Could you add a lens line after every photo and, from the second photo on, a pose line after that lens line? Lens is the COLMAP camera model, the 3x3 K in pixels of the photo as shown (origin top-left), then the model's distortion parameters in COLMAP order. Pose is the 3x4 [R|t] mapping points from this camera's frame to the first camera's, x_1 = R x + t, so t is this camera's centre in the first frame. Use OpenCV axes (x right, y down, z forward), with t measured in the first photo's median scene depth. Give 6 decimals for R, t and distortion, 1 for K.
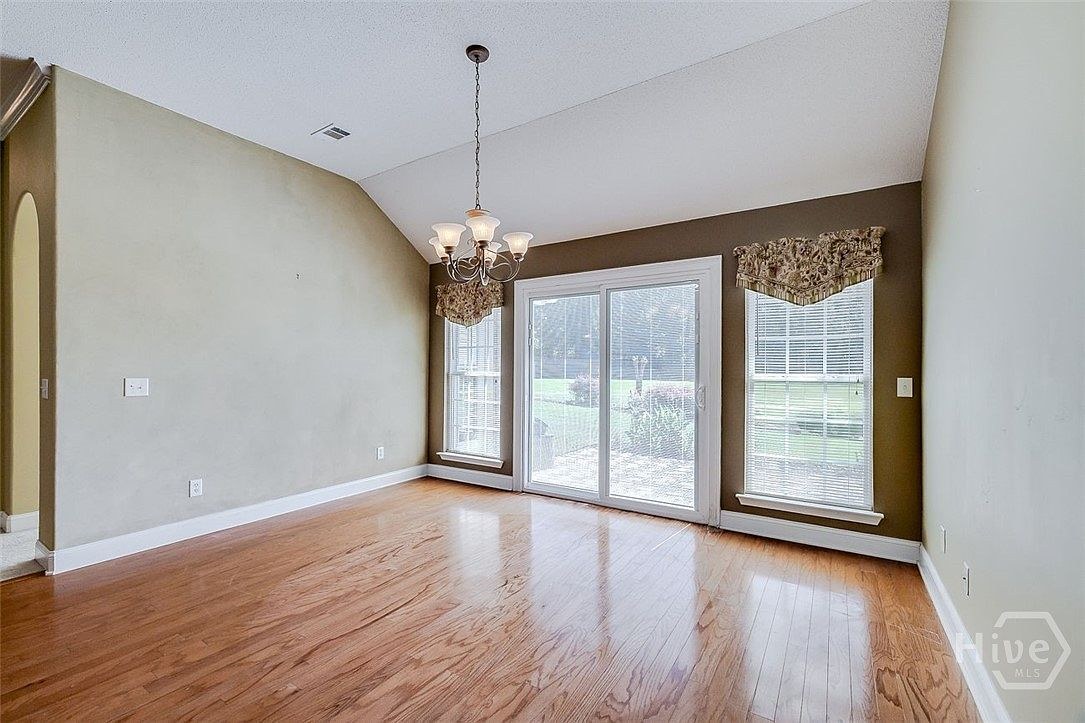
lens RADIAL K [[459.9, 0, 542.5], [0, 459.9, 361.5], [0, 0, 1]] dist [-0.000128, 0.000005]
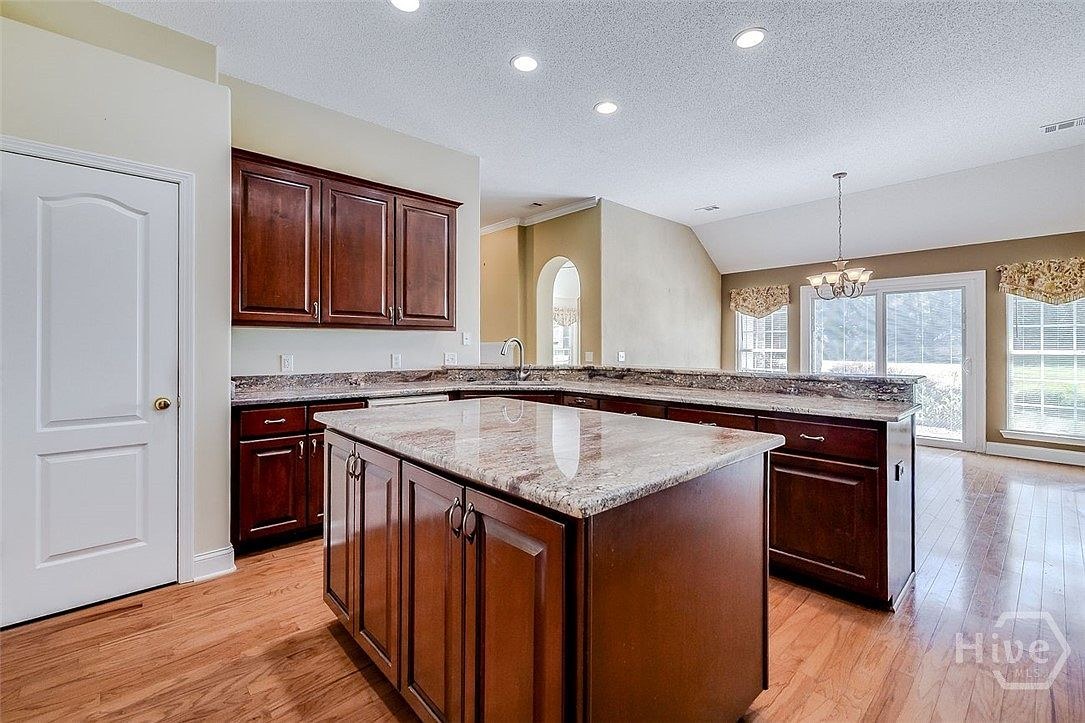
lens RADIAL K [[472.8, 0, 544.4], [0, 472.8, 338.8], [0, 0, 1]] dist [-0.000171, 0.000041]
pose [[0.967206, -0.006444, -0.253910, -0.625373], [0.005886, 0.999978, -0.002958, -0.013963], [0.253924, 0.001366, 0.967223, -0.869895]]
